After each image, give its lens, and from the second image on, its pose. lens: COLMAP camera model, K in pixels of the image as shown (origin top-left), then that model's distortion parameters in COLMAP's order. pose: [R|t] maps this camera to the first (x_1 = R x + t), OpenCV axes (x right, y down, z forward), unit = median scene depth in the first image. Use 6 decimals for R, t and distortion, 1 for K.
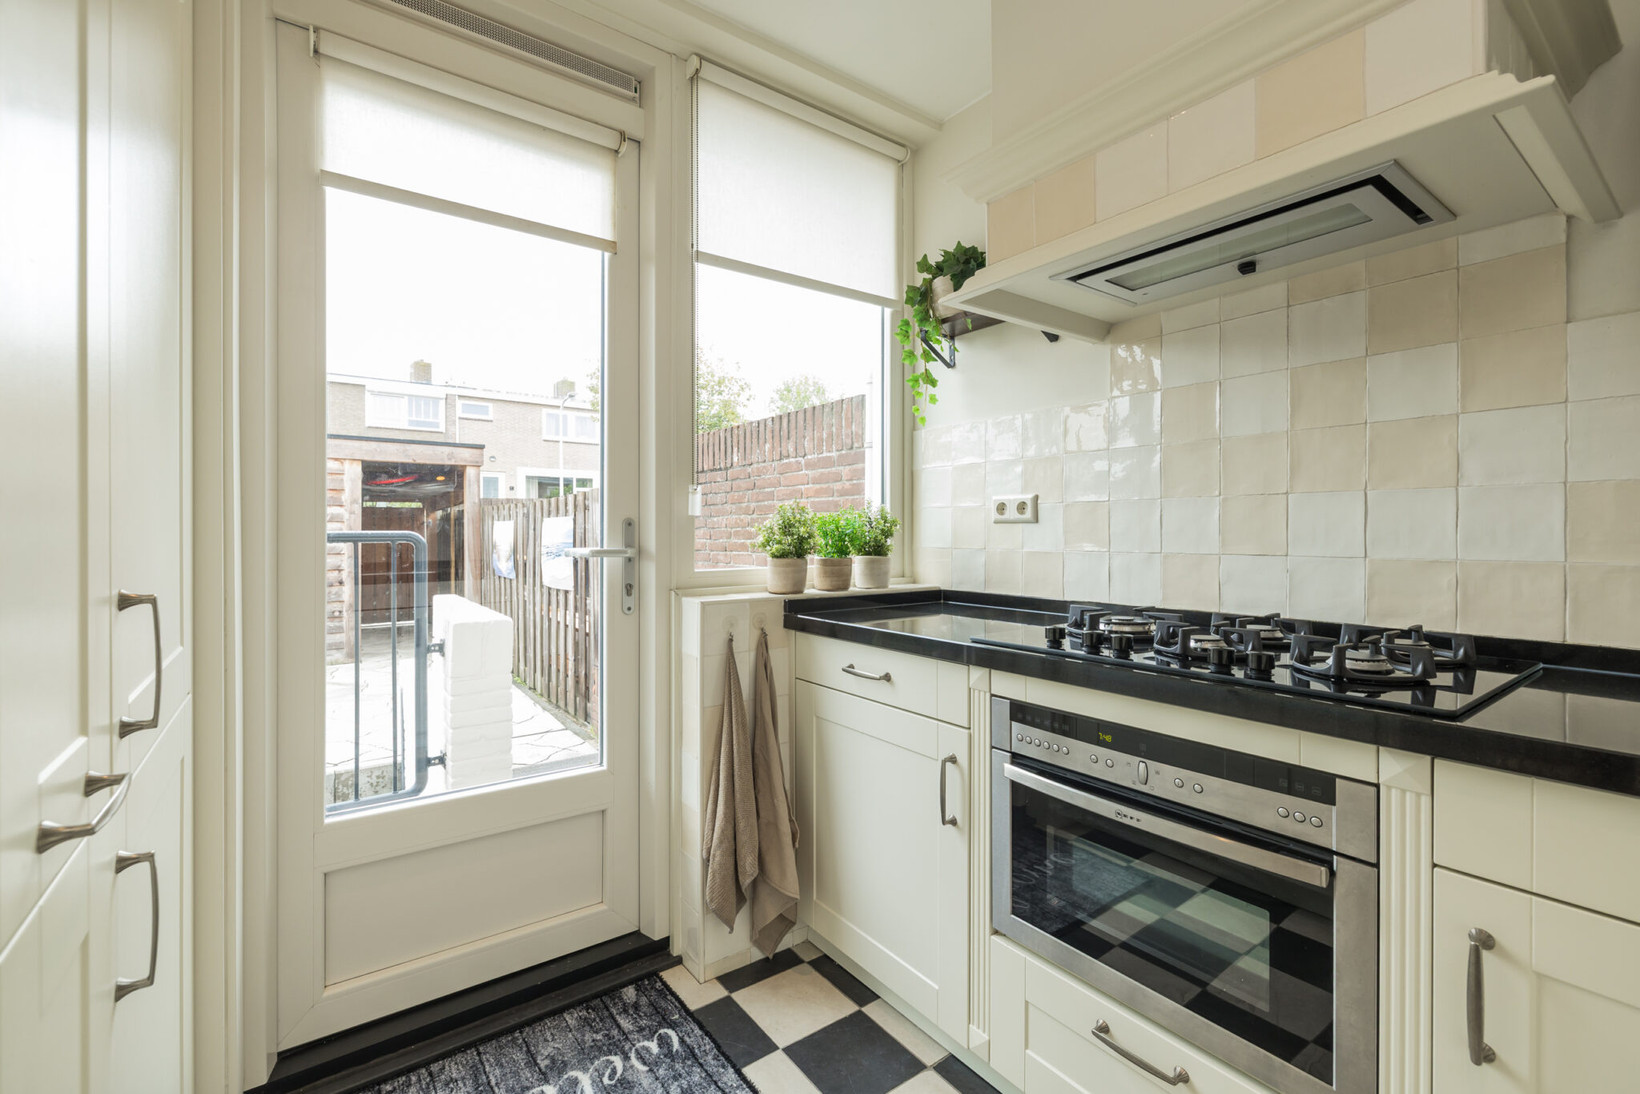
lens RADIAL K [[702.7, 0, 781.5], [0, 702.7, 533.0], [0, 0, 1]] dist [-0.001286, -0.000522]
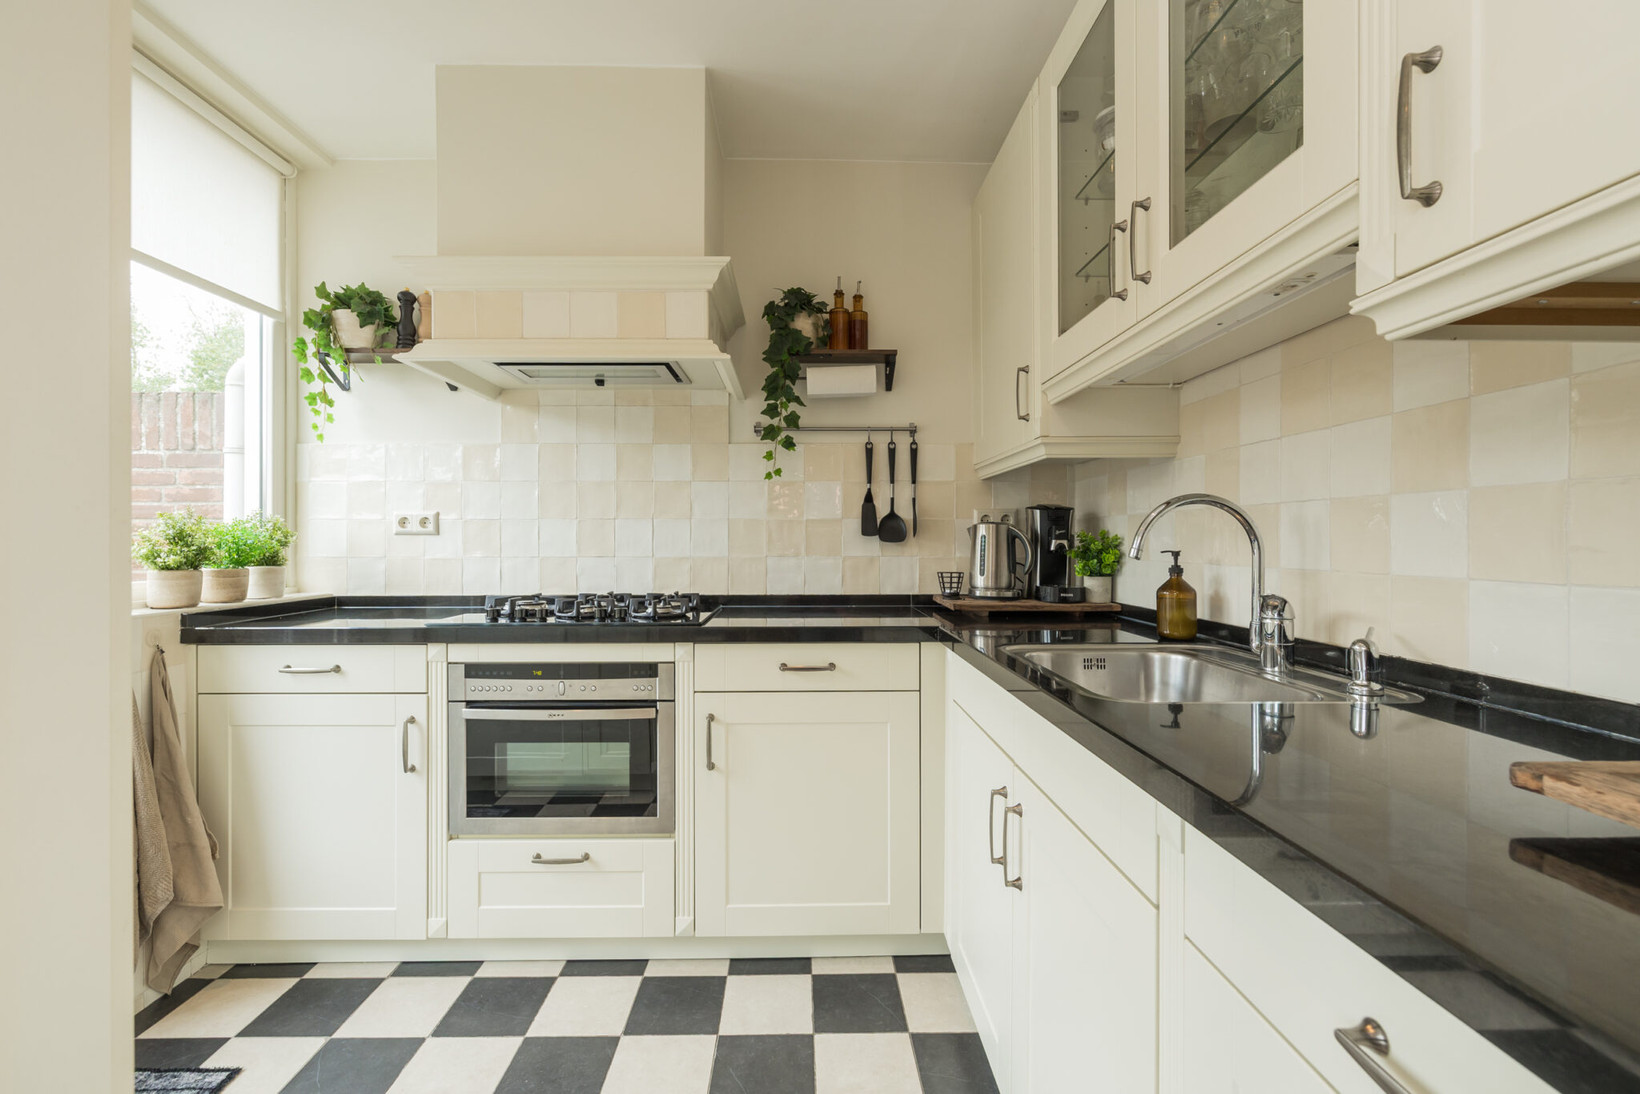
lens RADIAL K [[702.7, 0, 793.1], [0, 702.7, 548.0], [0, 0, 1]] dist [-0.001286, -0.000522]
pose [[0.576249, -0.006927, 0.817245, -0.345404], [0.001358, 0.999971, 0.007518, -0.000044], [-0.817273, -0.003223, 0.576242, -0.262672]]
